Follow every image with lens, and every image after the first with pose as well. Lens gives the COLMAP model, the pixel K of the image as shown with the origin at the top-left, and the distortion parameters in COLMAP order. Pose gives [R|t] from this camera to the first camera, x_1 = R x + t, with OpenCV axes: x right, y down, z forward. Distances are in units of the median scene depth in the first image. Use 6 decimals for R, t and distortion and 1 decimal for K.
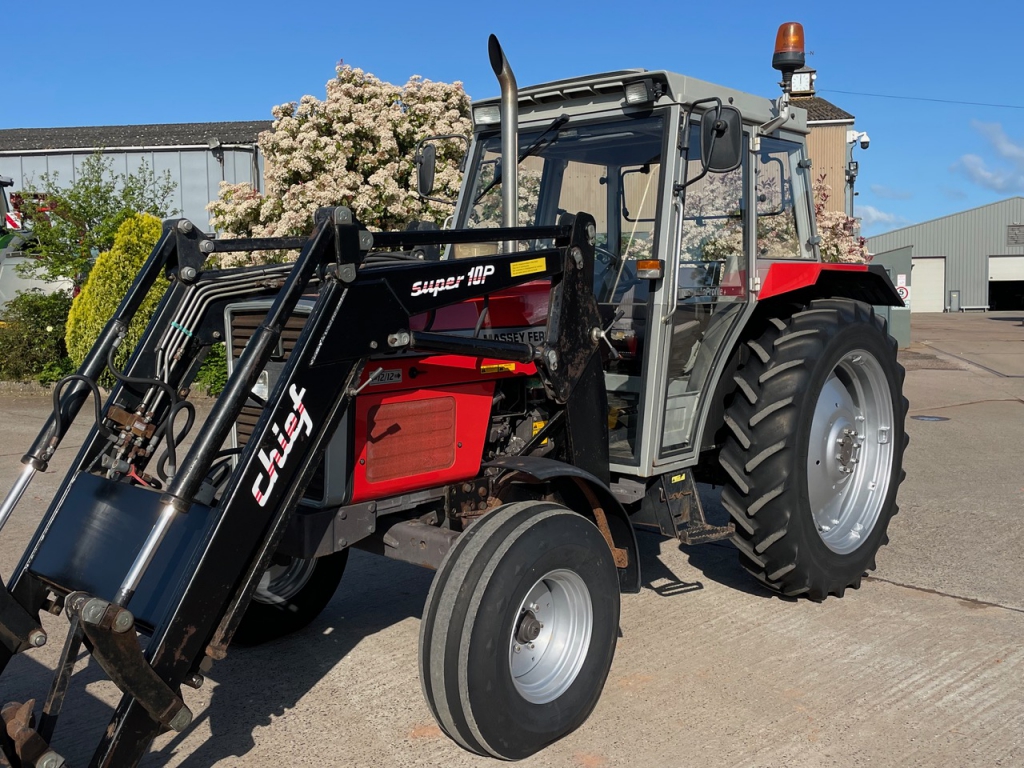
lens RADIAL K [[998.1, 0, 511.4], [0, 998.1, 371.0], [0, 0, 1]] dist [0.095138, -0.132476]
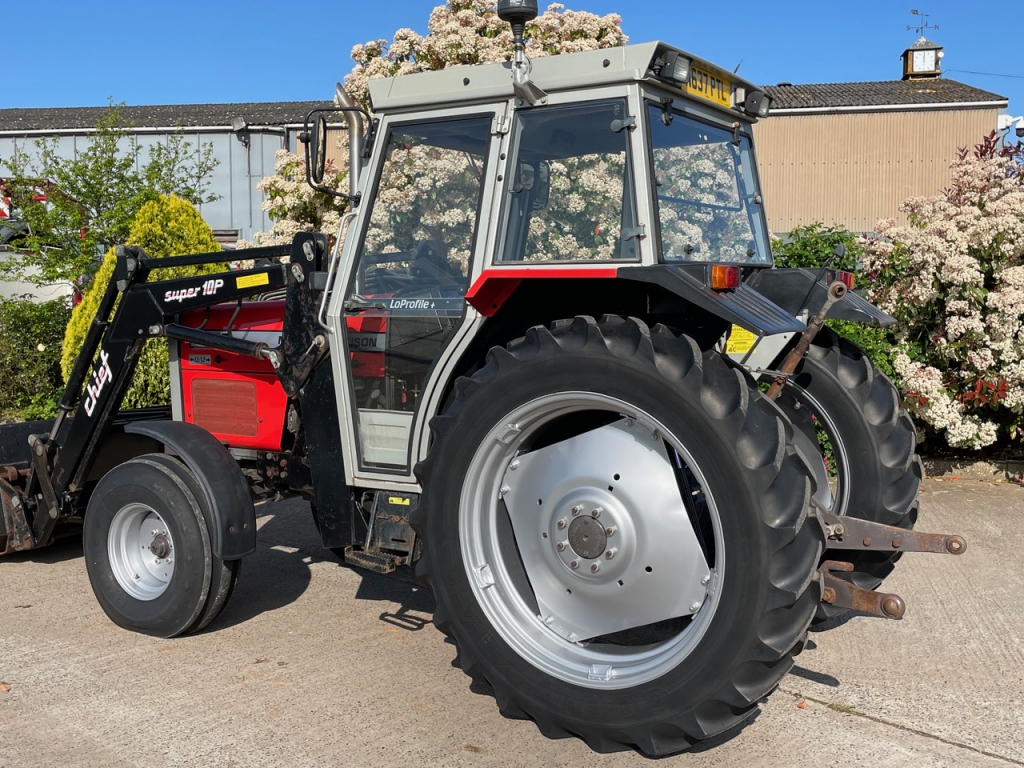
lens RADIAL K [[1062.7, 0, 518.1], [0, 1062.7, 374.1], [0, 0, 1]] dist [0.123149, -0.234313]
pose [[0.999781, 0.014622, -0.014965, -0.284021], [-0.014759, 0.999850, -0.009042, -0.063794], [0.014830, 0.009261, 0.999847, 0.646977]]
